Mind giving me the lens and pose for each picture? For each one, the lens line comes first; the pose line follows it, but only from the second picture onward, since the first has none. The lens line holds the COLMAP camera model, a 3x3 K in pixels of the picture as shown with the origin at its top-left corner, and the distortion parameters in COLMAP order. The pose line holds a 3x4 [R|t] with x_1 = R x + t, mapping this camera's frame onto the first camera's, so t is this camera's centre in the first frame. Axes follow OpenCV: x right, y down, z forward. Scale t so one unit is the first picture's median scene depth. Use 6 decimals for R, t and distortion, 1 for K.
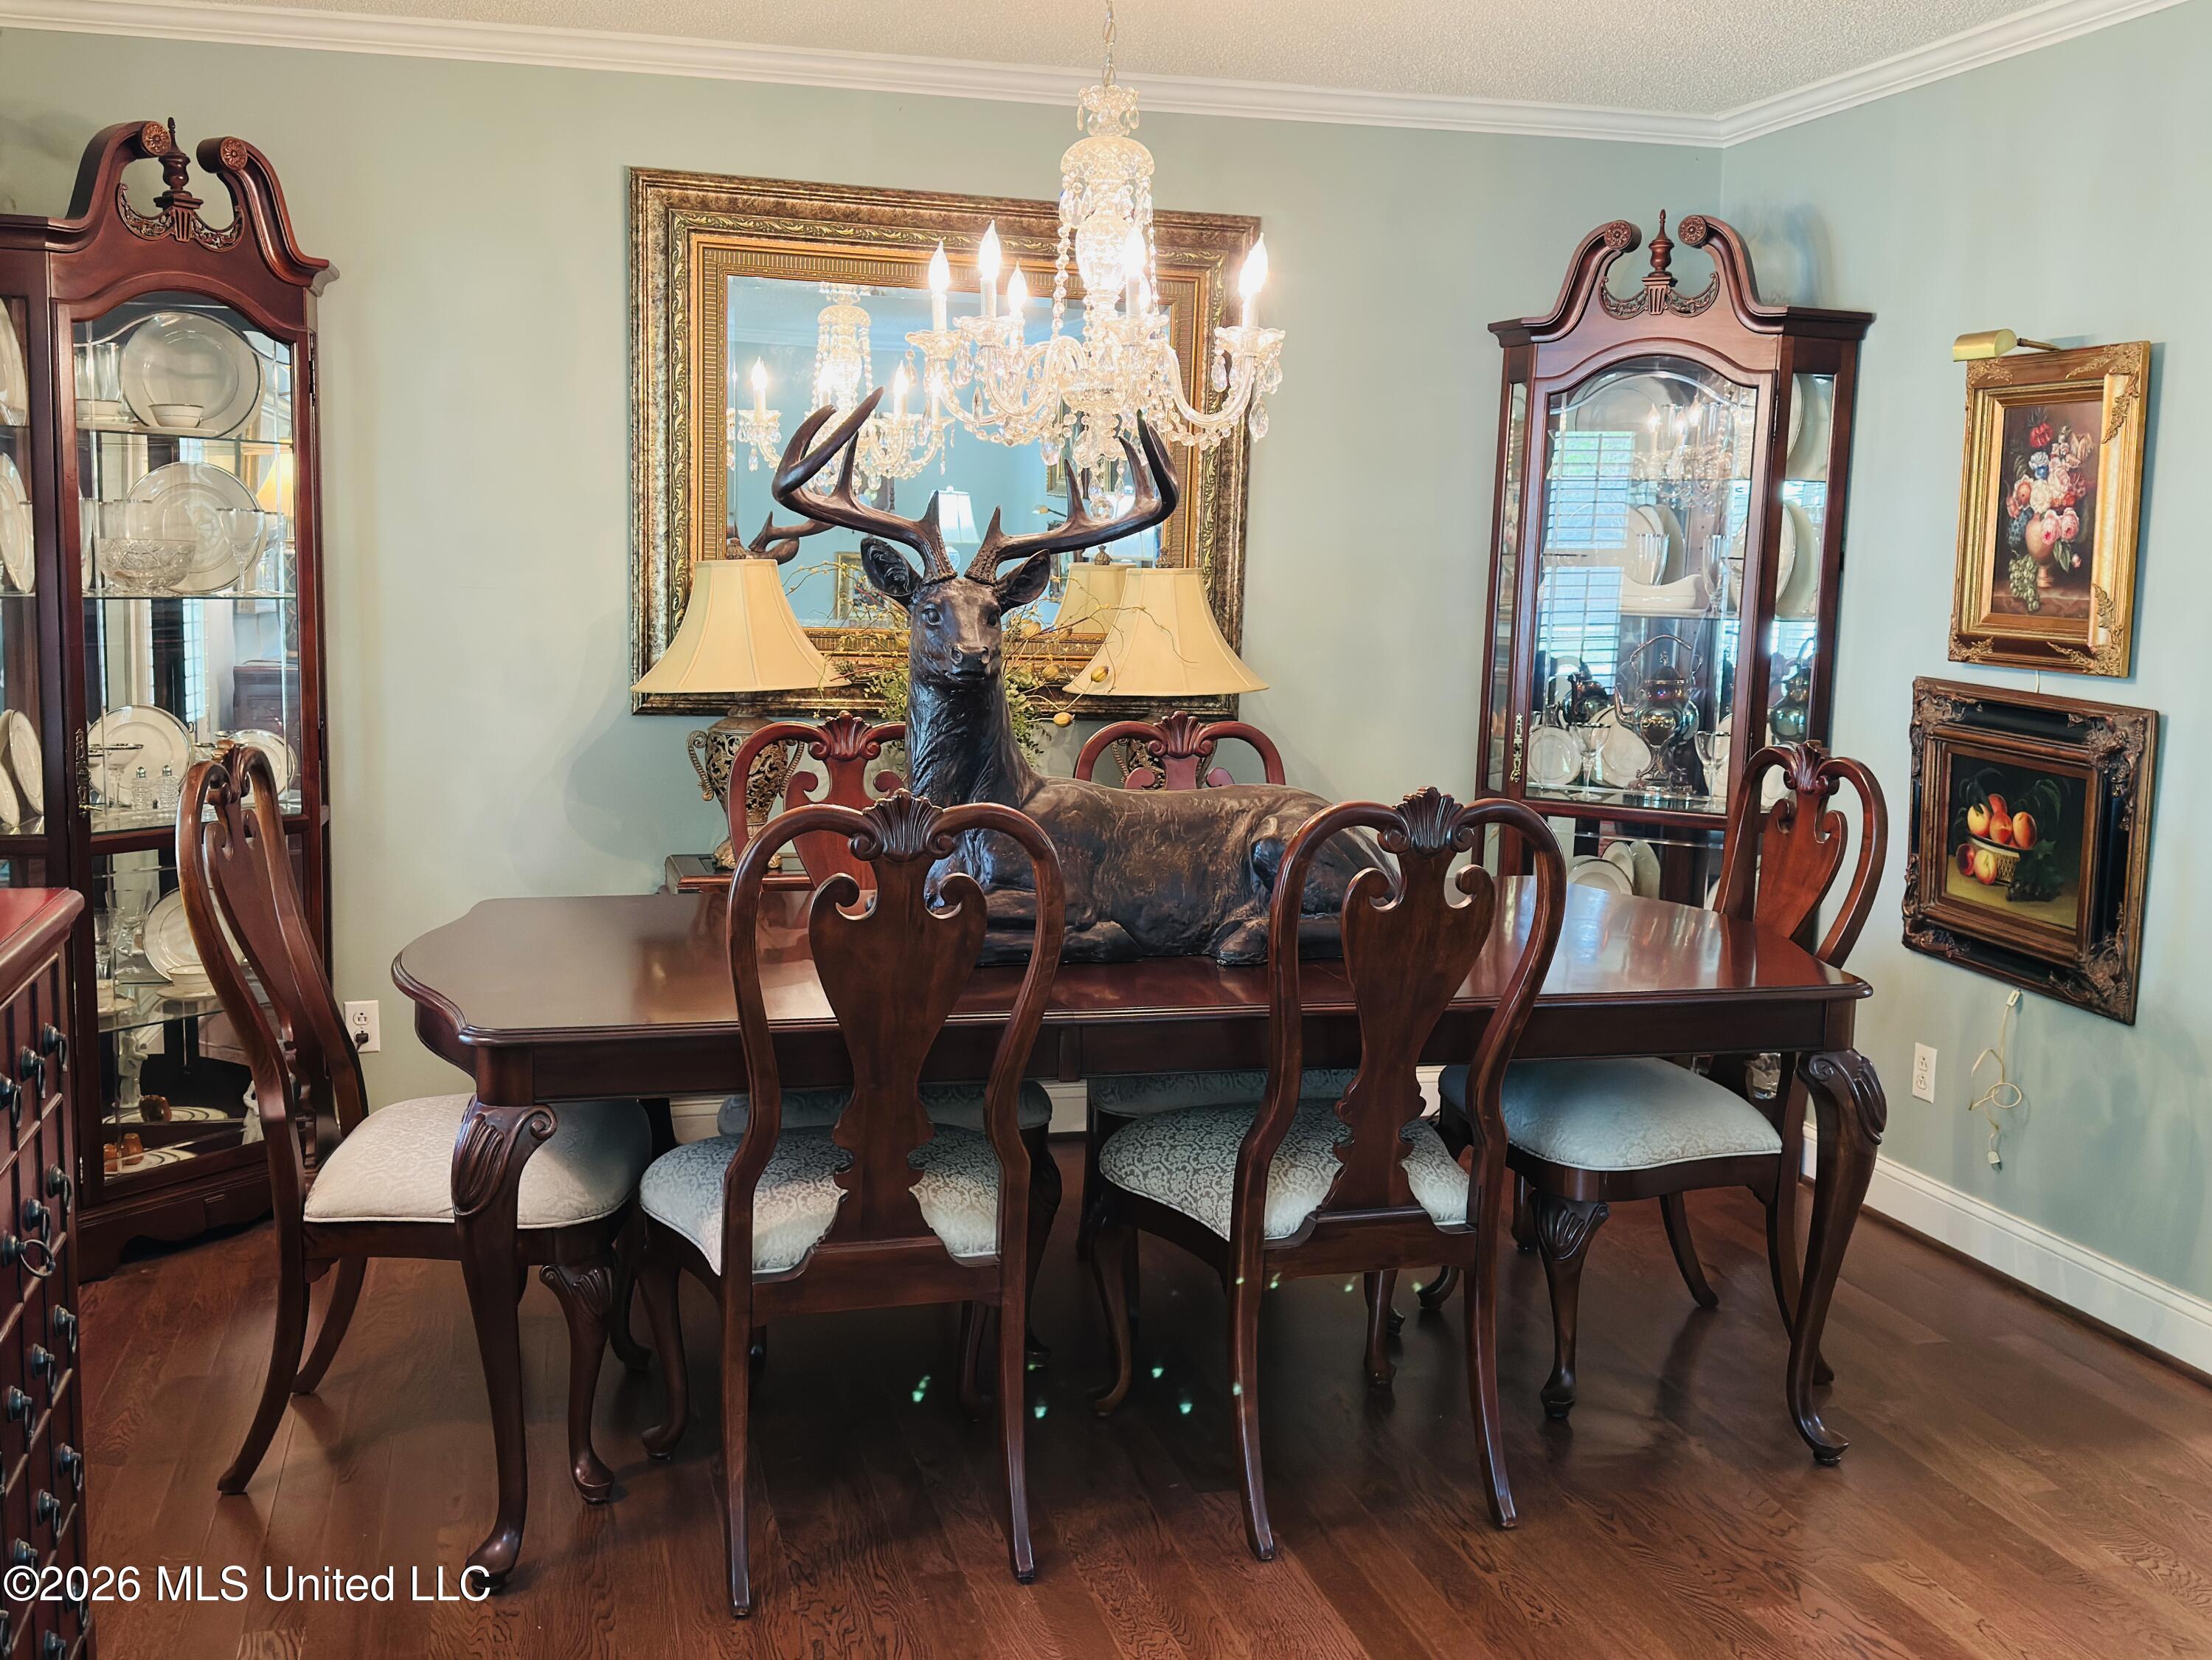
lens RADIAL K [[2170.2, 0, 1093.6], [0, 2170.2, 827.6], [0, 0, 1]] dist [0.178851, -0.373347]
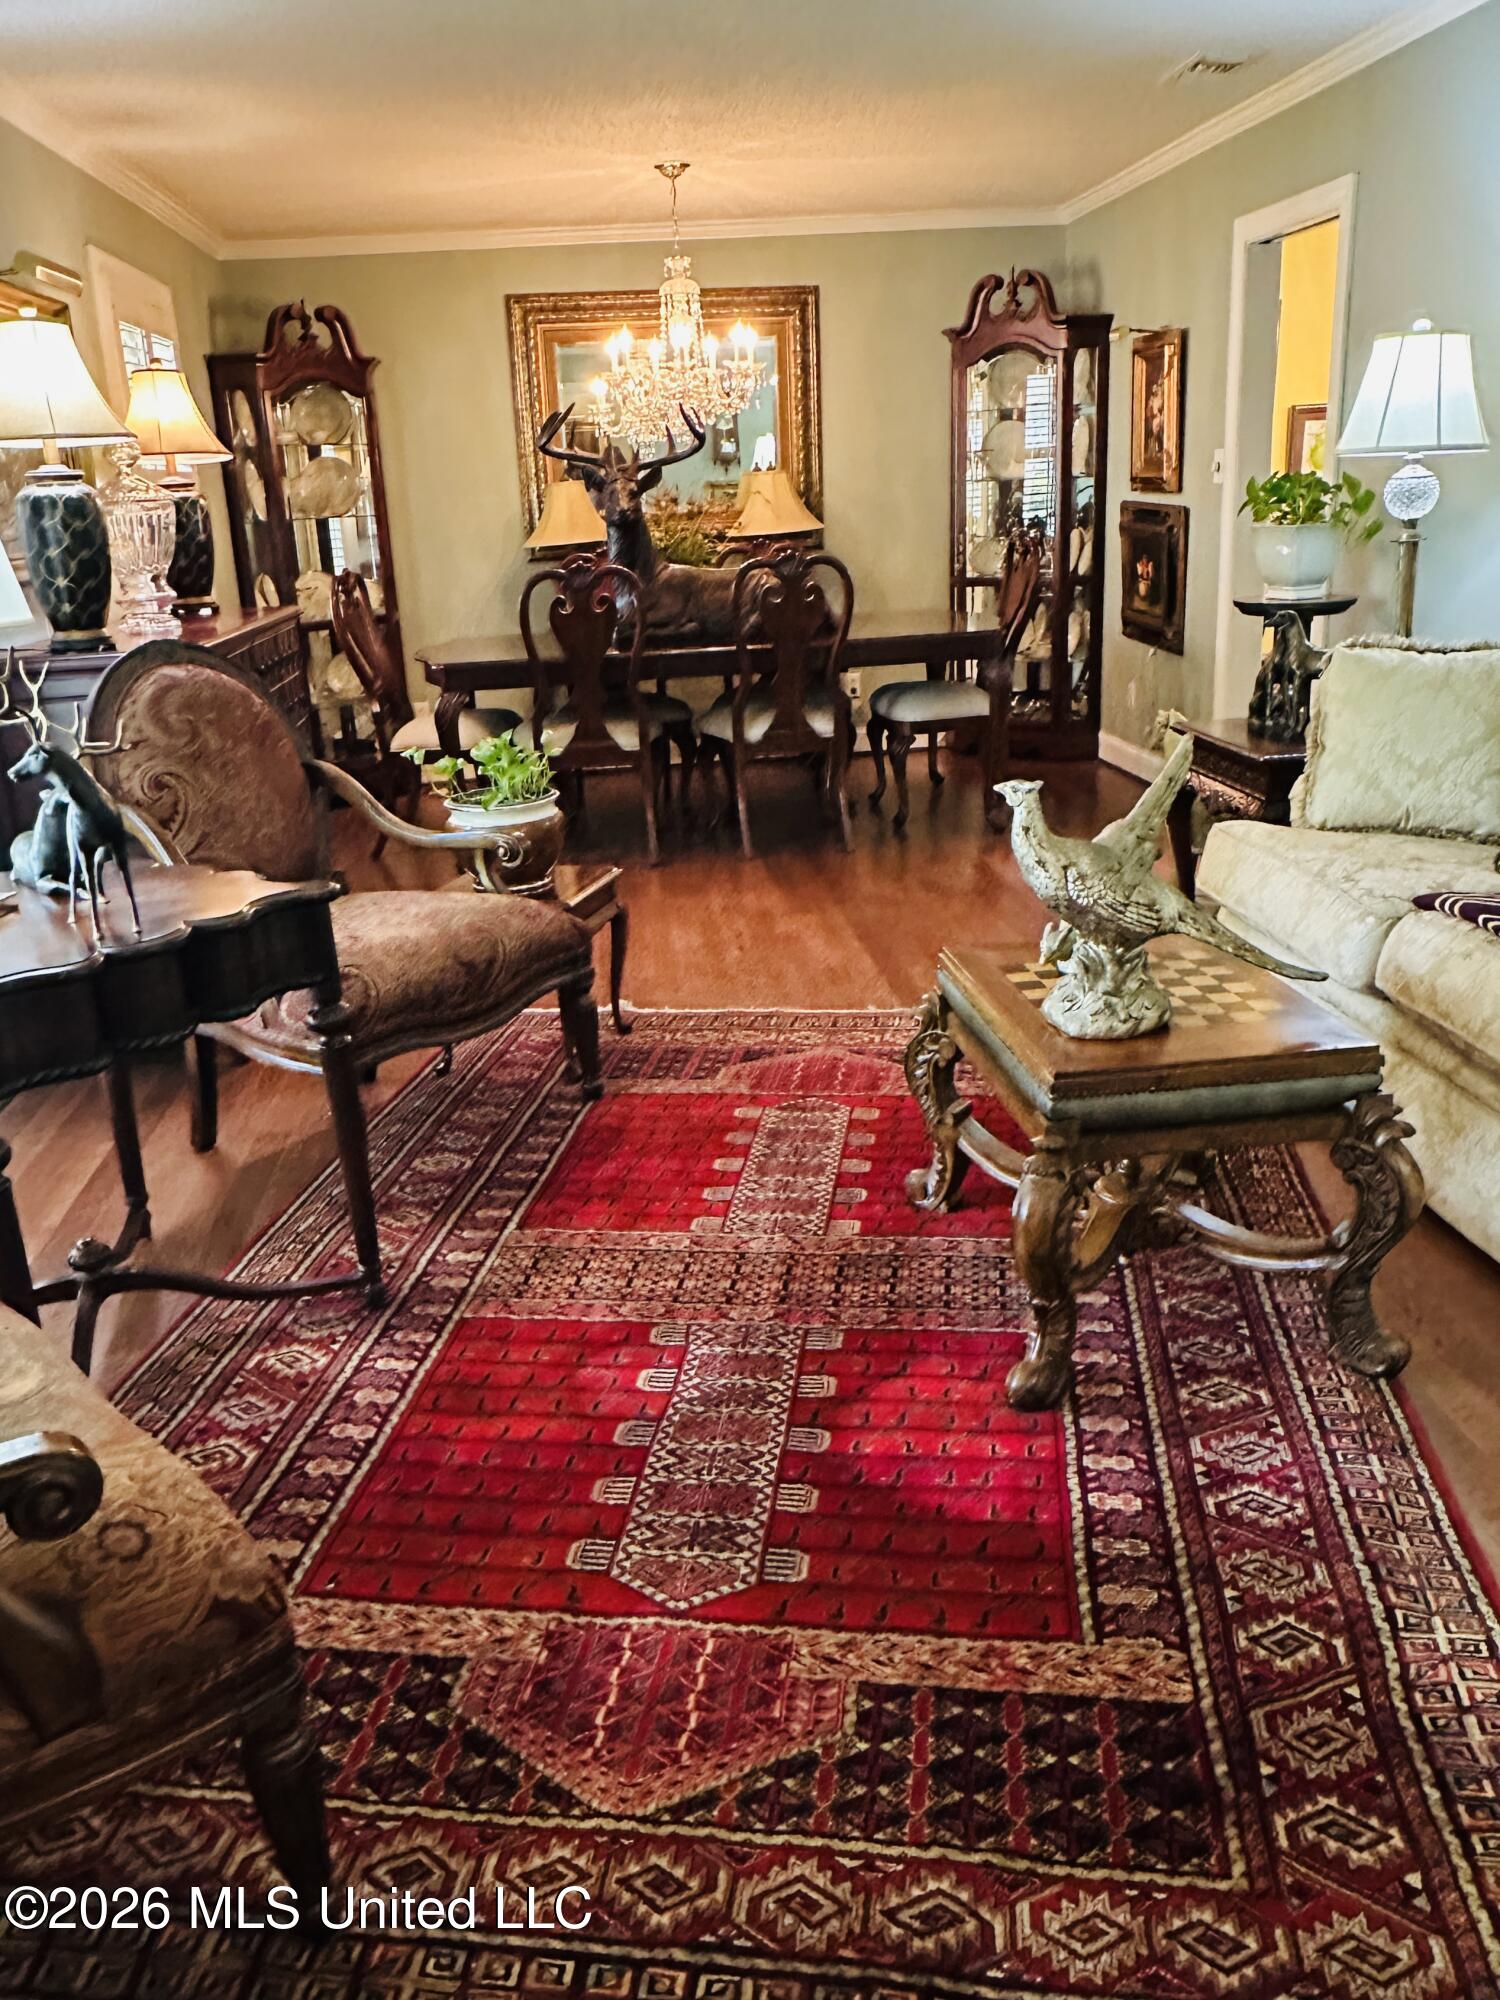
lens RADIAL K [[1583.0, 0, 750.0], [0, 1583.0, 1000.0], [0, 0, 1]] dist [-0.004063, -0.009405]
pose [[0.987140, -0.022166, -0.158316, 0.266598], [0.051914, 0.981115, 0.186330, 0.102248], [0.151196, -0.192152, 0.969648, -0.612637]]
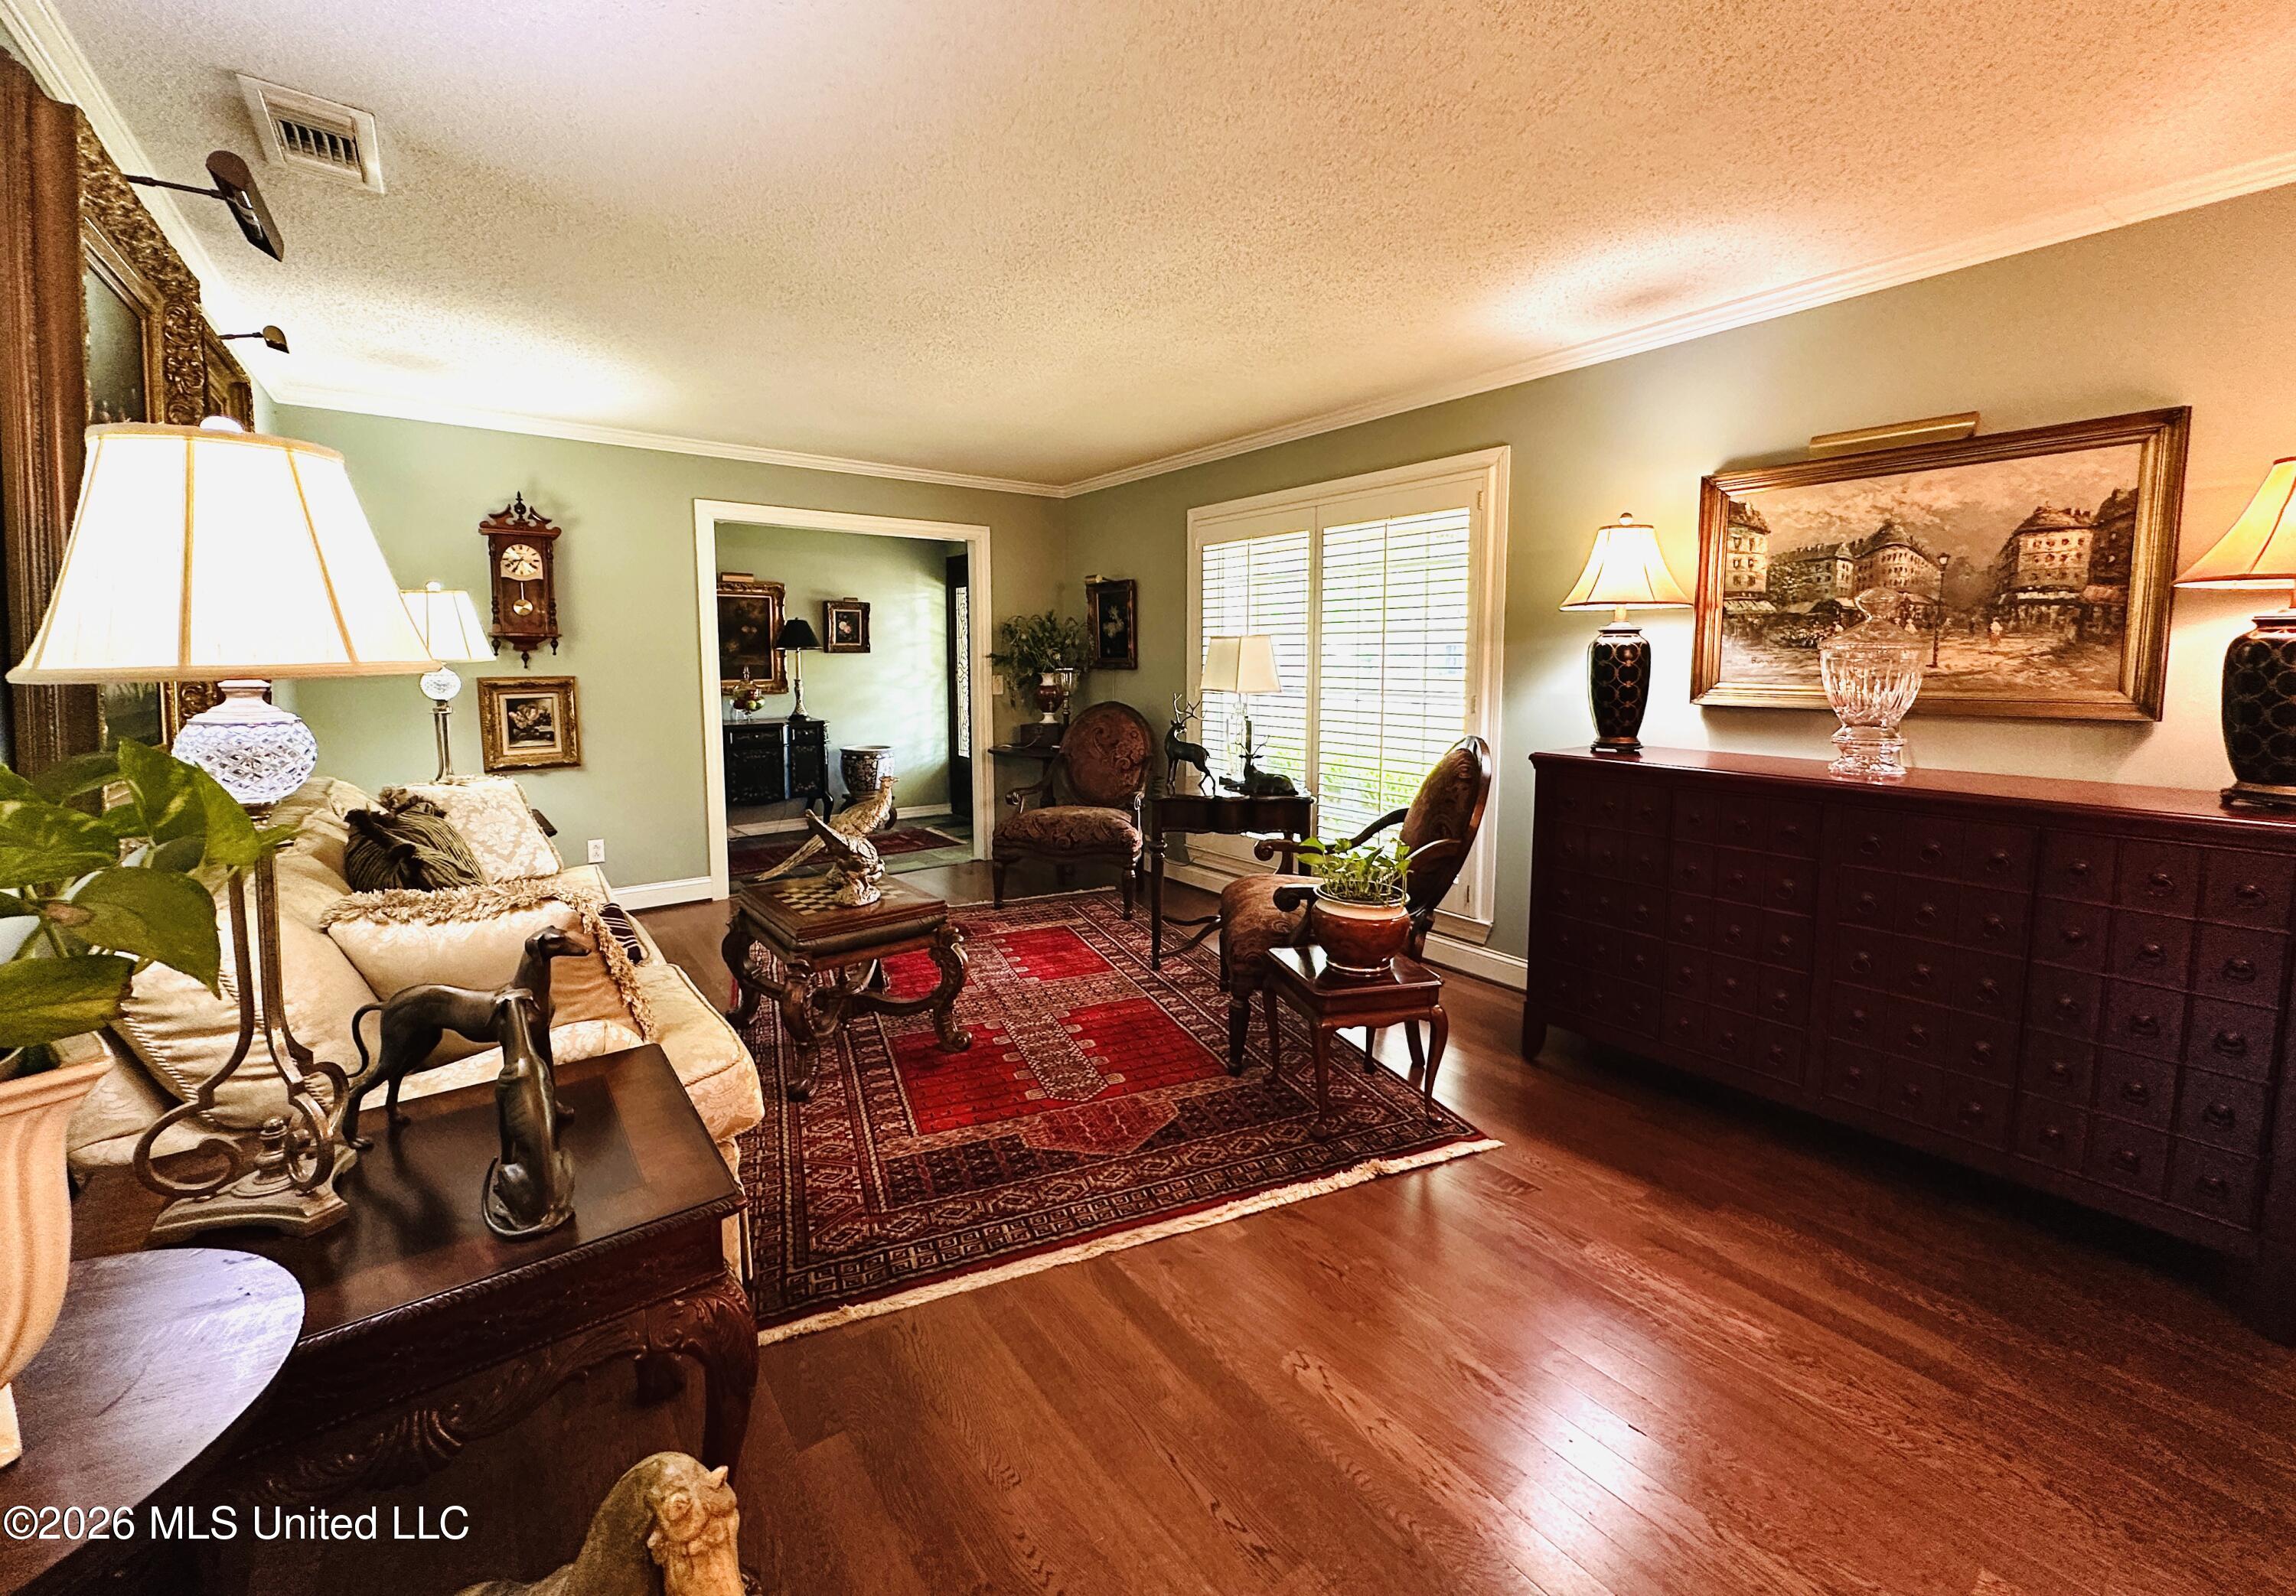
lens RADIAL K [[905.3, 0, 1145.3], [0, 905.3, 737.0], [0, 0, 1]] dist [-0.000155, -0.000030]
pose [[-0.923750, 0.010072, -0.382863, 0.363819], [-0.070567, 0.978063, 0.195991, -0.062265], [0.376438, 0.208064, -0.902776, 0.690648]]
